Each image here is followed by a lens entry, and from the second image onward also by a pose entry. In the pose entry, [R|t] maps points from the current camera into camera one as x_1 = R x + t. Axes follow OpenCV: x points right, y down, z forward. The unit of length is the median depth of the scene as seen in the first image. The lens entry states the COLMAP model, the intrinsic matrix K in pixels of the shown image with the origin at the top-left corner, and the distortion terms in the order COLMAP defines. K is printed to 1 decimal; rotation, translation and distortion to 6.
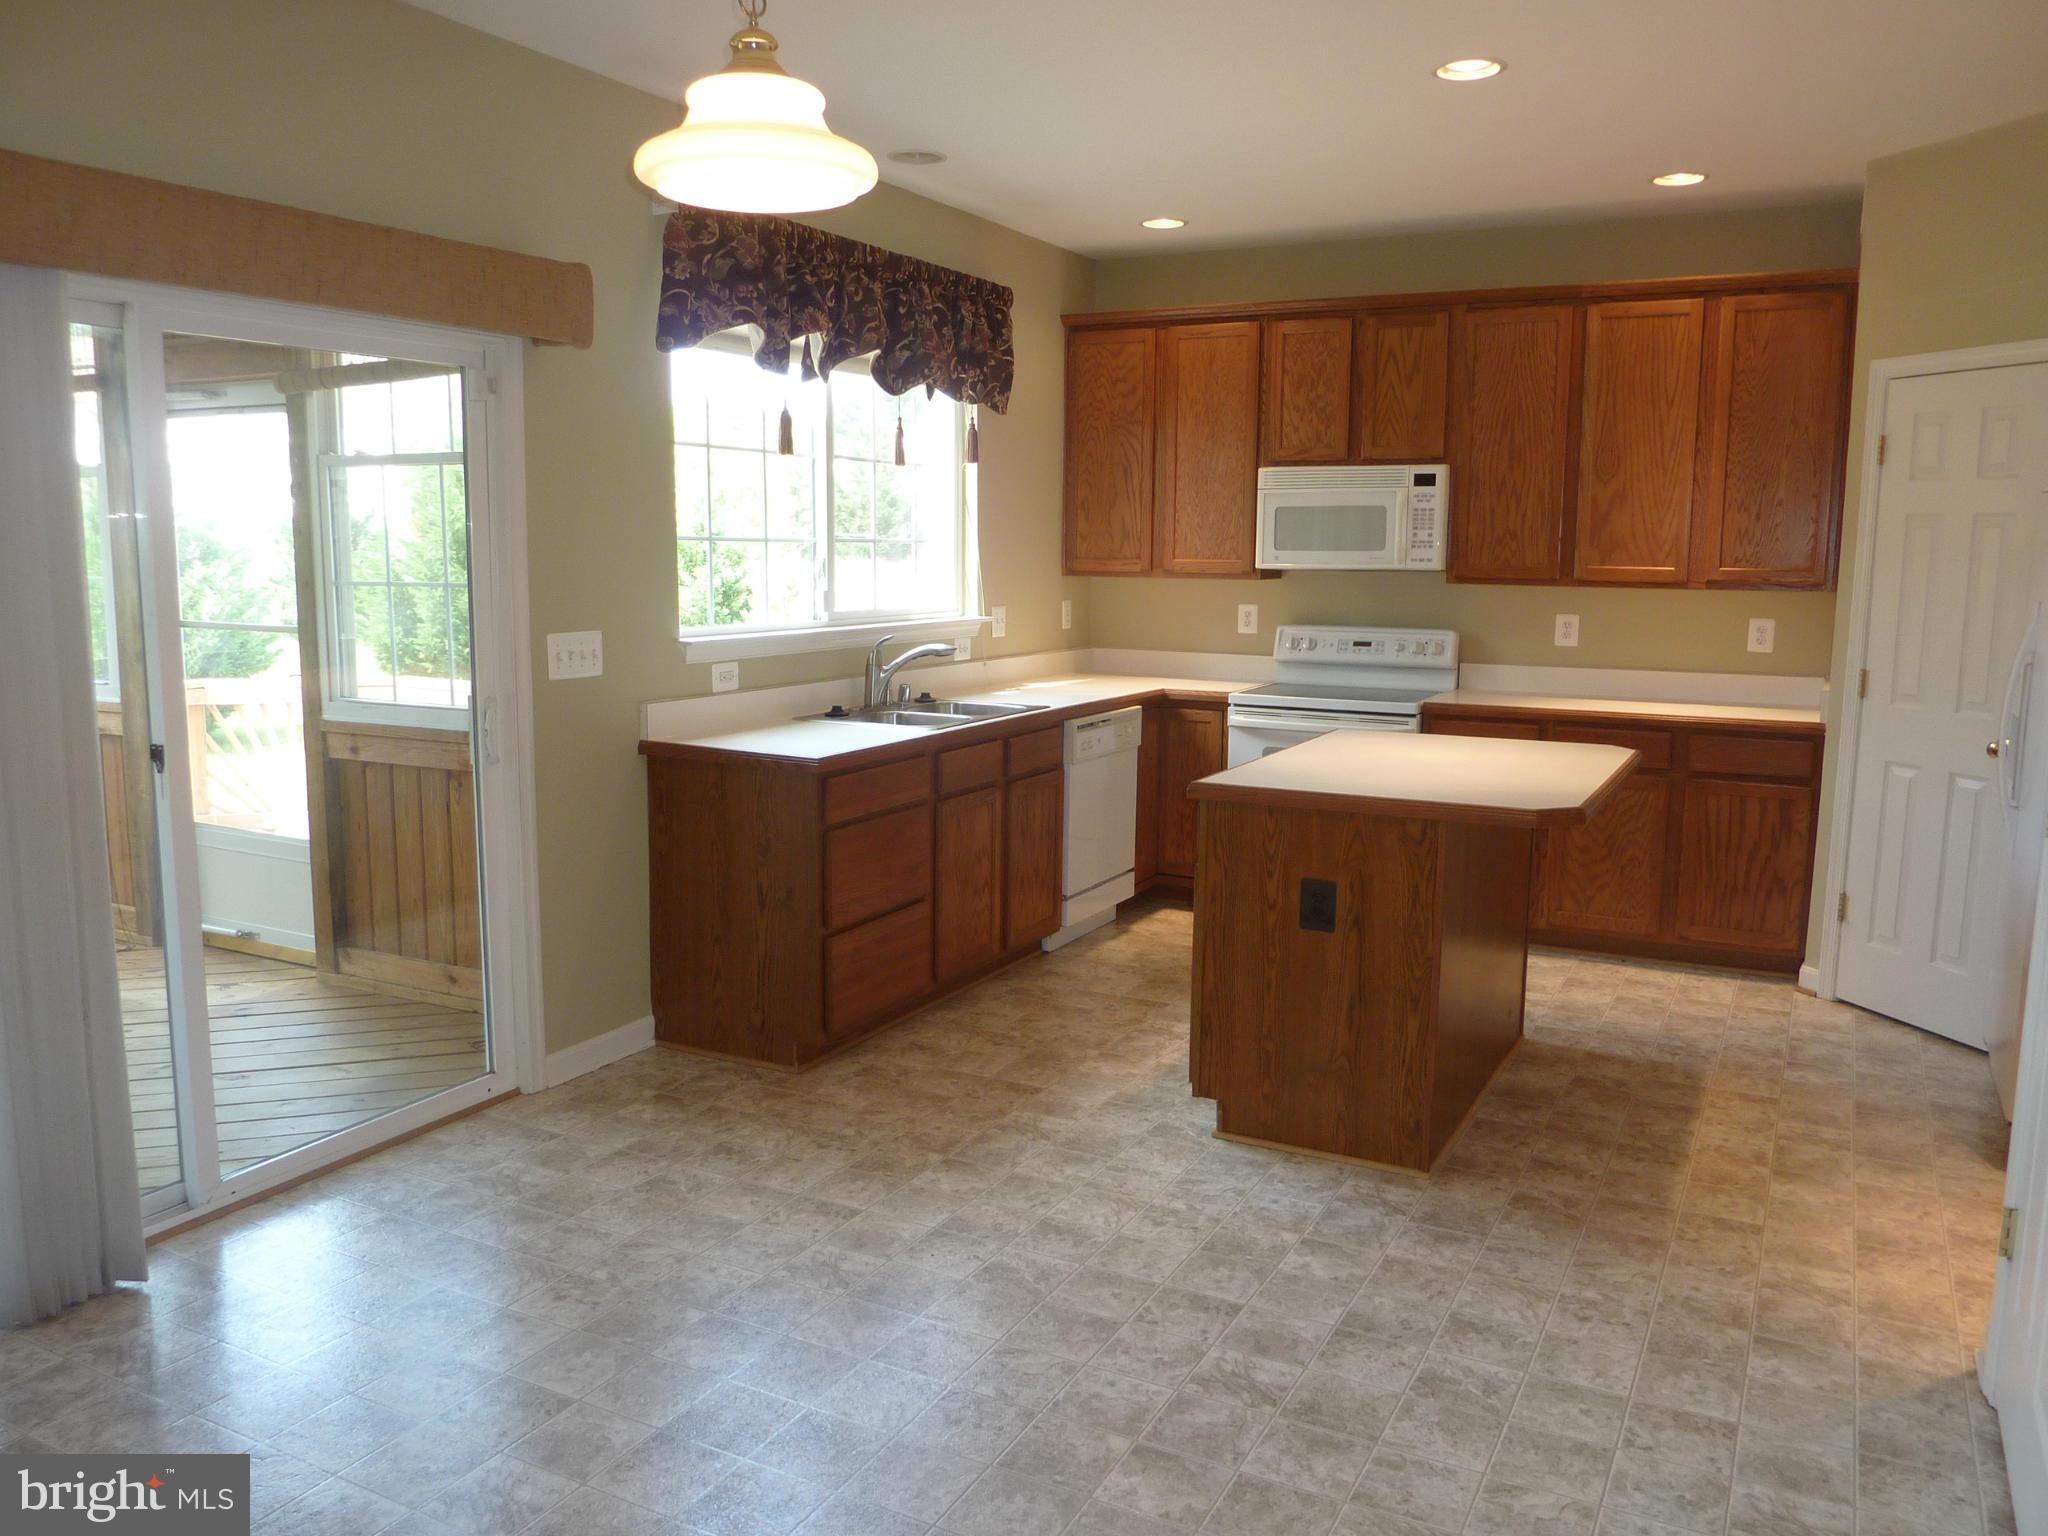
lens RADIAL K [[1548.9, 0, 1024.0], [0, 1548.9, 768.0], [0, 0, 1]] dist [-0.001235, -0.068415]
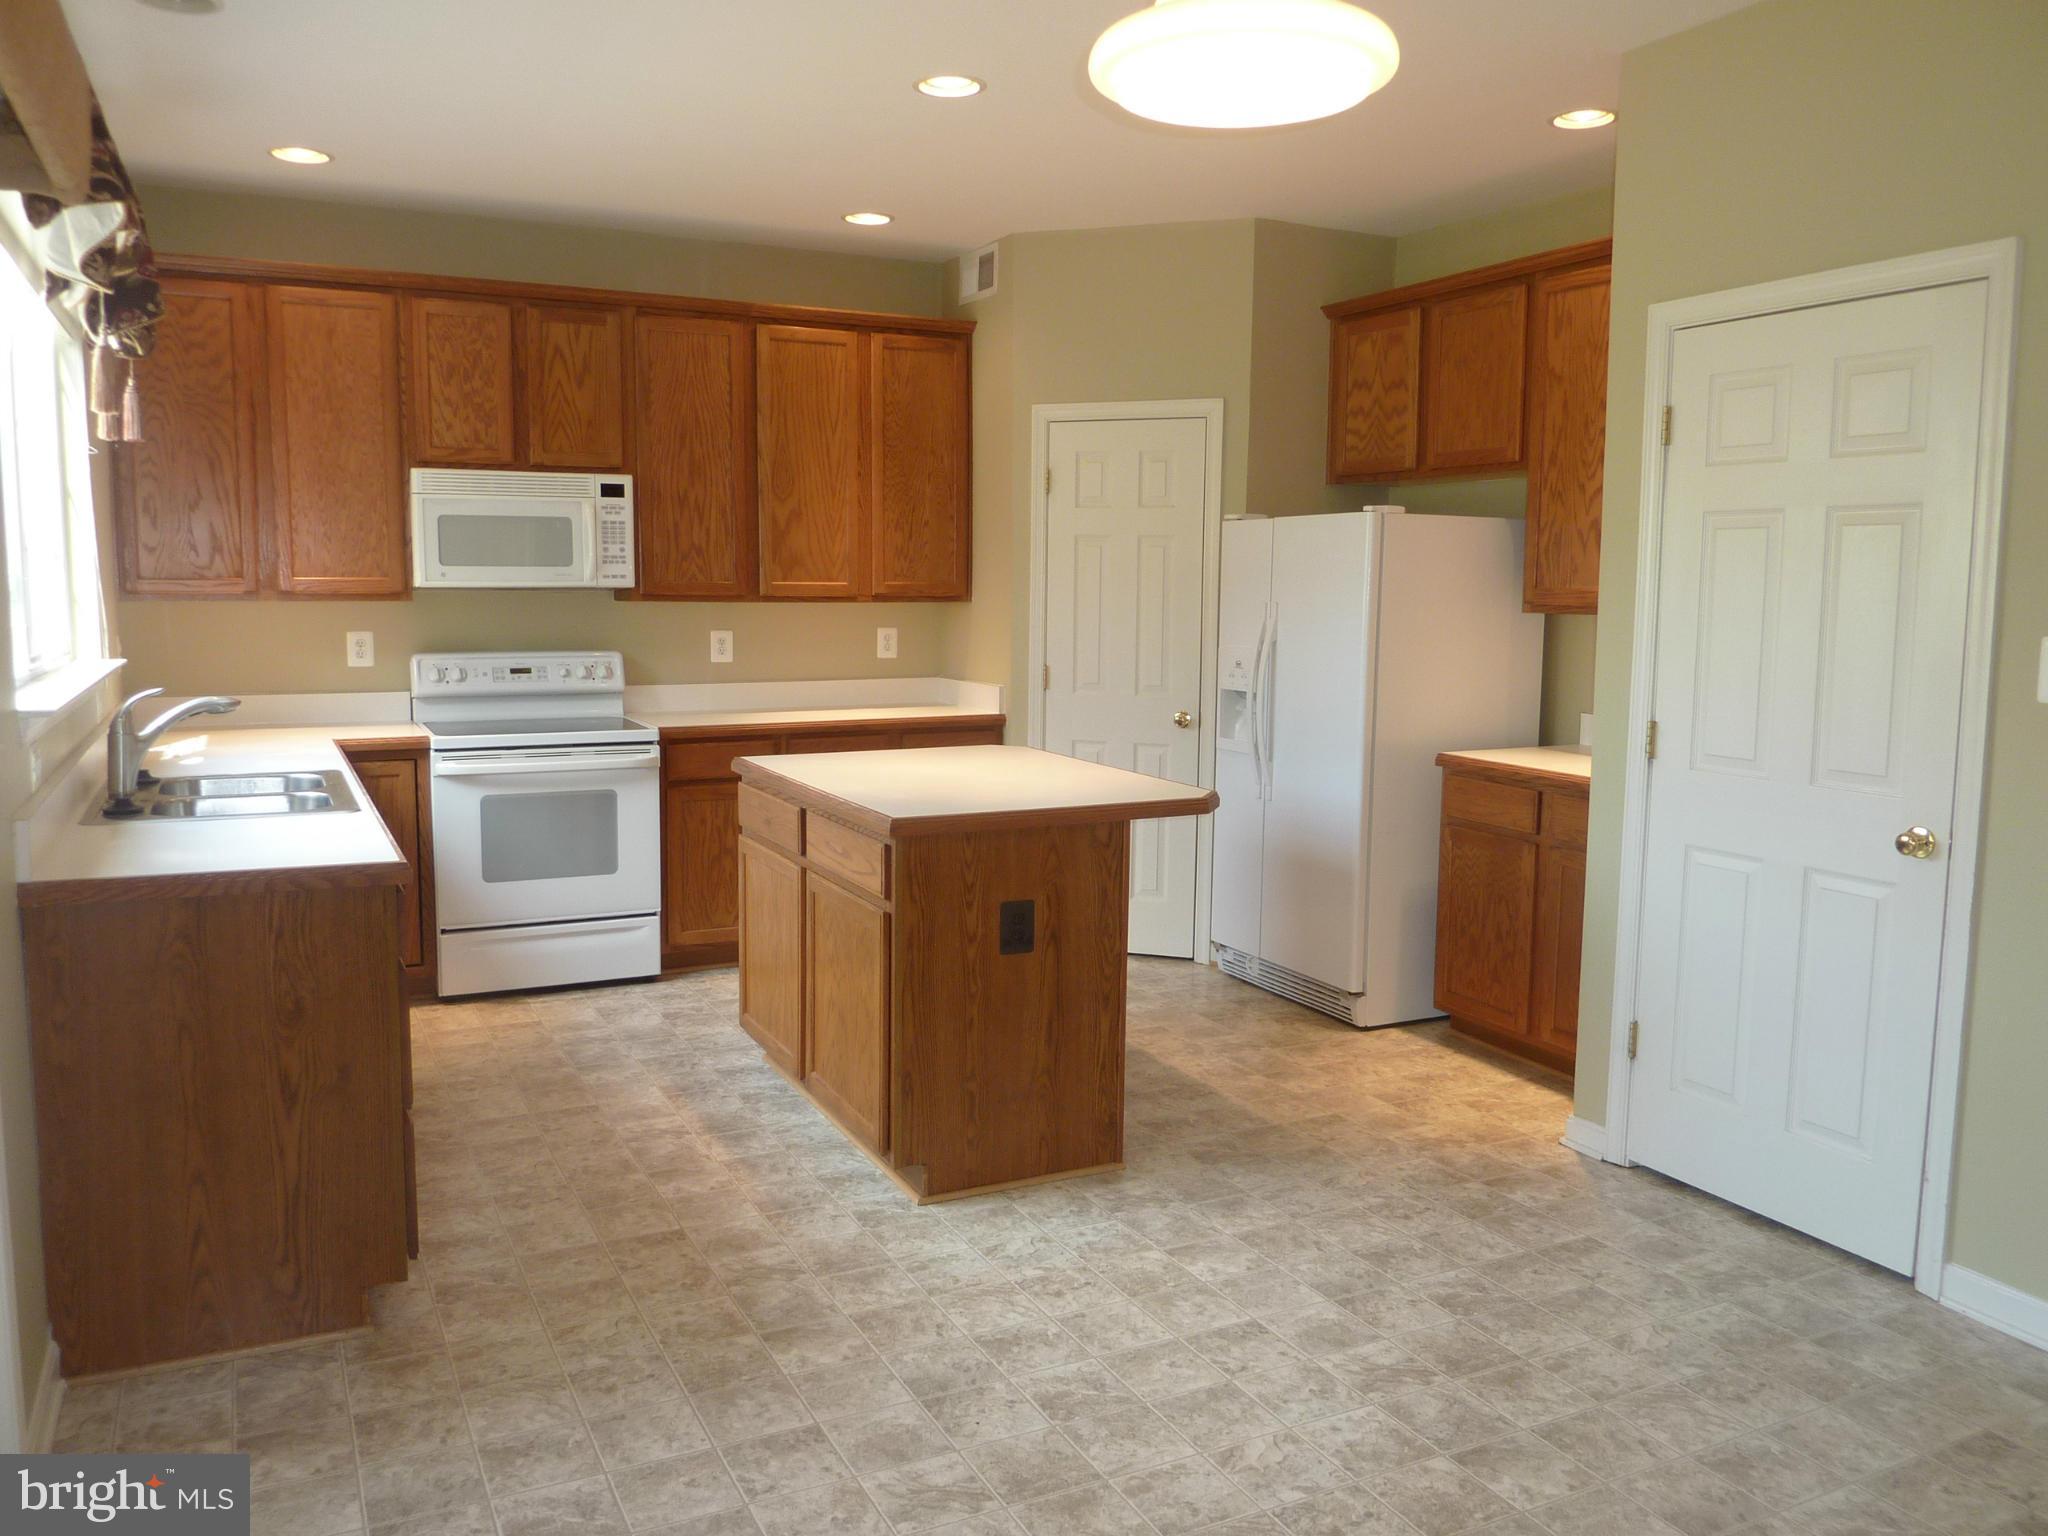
lens RADIAL K [[1548.9, 0, 1024.0], [0, 1548.9, 768.0], [0, 0, 1]] dist [-0.001235, -0.068415]
pose [[0.587230, -0.101240, 0.803064, -0.376188], [0.114009, 0.992601, 0.041767, -0.032688], [-0.801351, 0.067030, 0.594428, 0.271371]]
